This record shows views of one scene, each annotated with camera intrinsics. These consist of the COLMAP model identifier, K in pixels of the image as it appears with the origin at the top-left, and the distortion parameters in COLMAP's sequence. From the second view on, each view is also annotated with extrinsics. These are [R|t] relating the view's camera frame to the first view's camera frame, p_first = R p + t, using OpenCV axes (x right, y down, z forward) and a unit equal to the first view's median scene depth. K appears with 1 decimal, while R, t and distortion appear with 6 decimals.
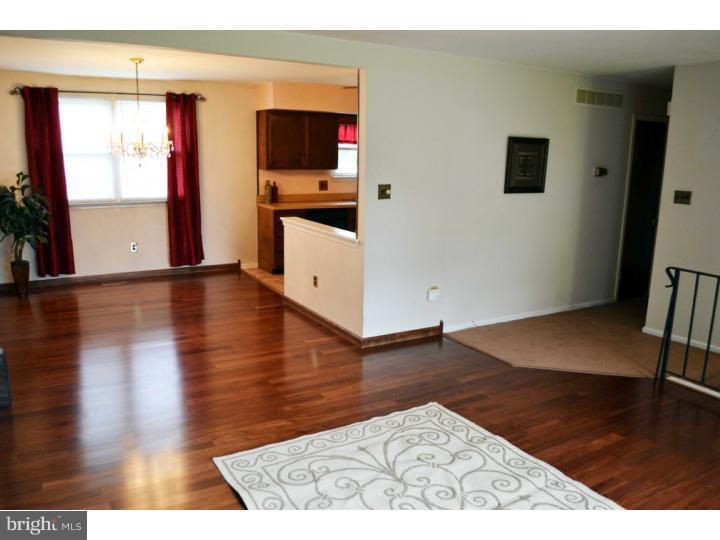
lens RADIAL K [[579.7, 0, 360.0], [0, 579.7, 270.0], [0, 0, 1]] dist [-0.083277, 0.009219]
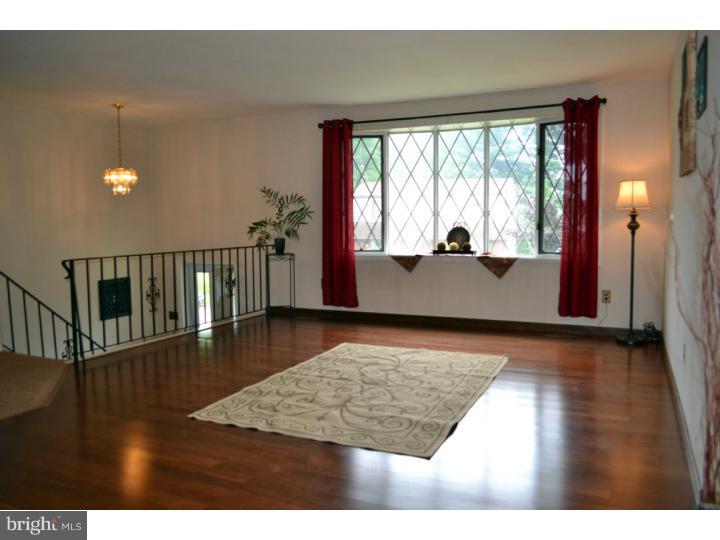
lens RADIAL K [[579.7, 0, 360.0], [0, 579.7, 270.0], [0, 0, 1]] dist [-0.083277, 0.009219]
pose [[-0.562180, -0.086670, 0.822461, -0.901738], [0.166722, 0.962198, 0.215356, -0.169328], [-0.810035, 0.258191, -0.526479, 1.459768]]
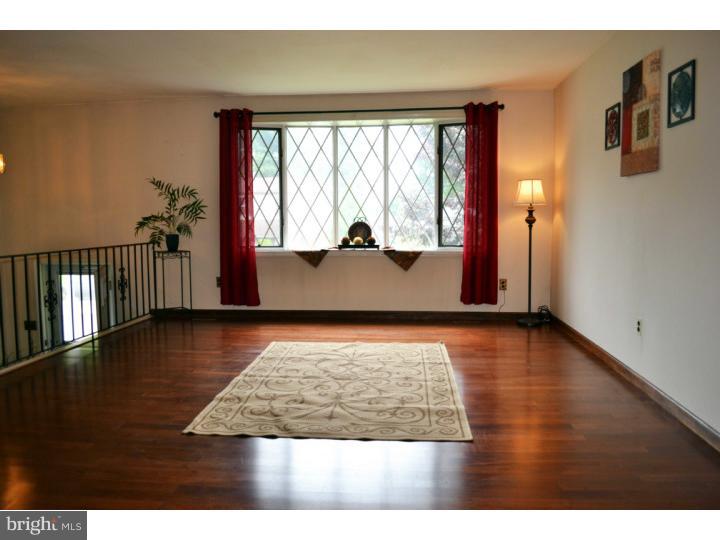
lens RADIAL K [[579.7, 0, 360.0], [0, 579.7, 270.0], [0, 0, 1]] dist [-0.083277, 0.009219]
pose [[-0.811396, -0.069489, 0.580352, -0.622566], [0.107750, 0.958108, 0.265367, -0.205195], [-0.574479, 0.277851, -0.769917, 1.717162]]
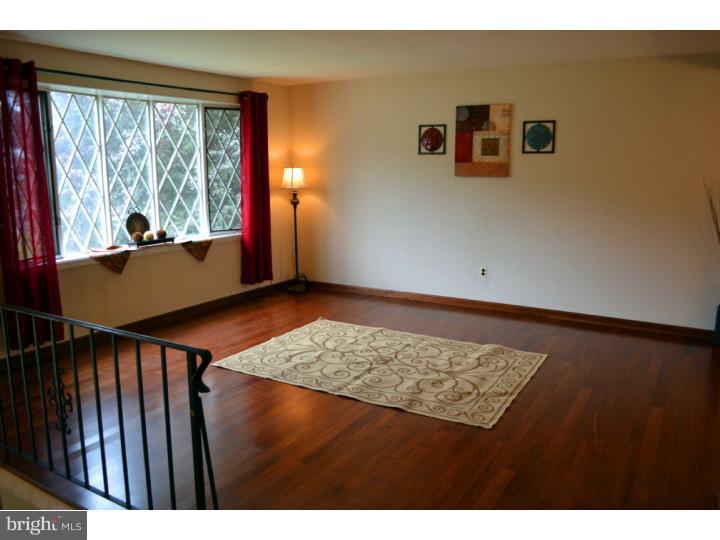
lens RADIAL K [[579.7, 0, 360.0], [0, 579.7, 270.0], [0, 0, 1]] dist [-0.083277, 0.009219]
pose [[-0.877003, 0.067480, -0.475724, 0.865921], [-0.113746, 0.932789, 0.342005, -0.336602], [0.466828, 0.354050, -0.810383, 1.875401]]
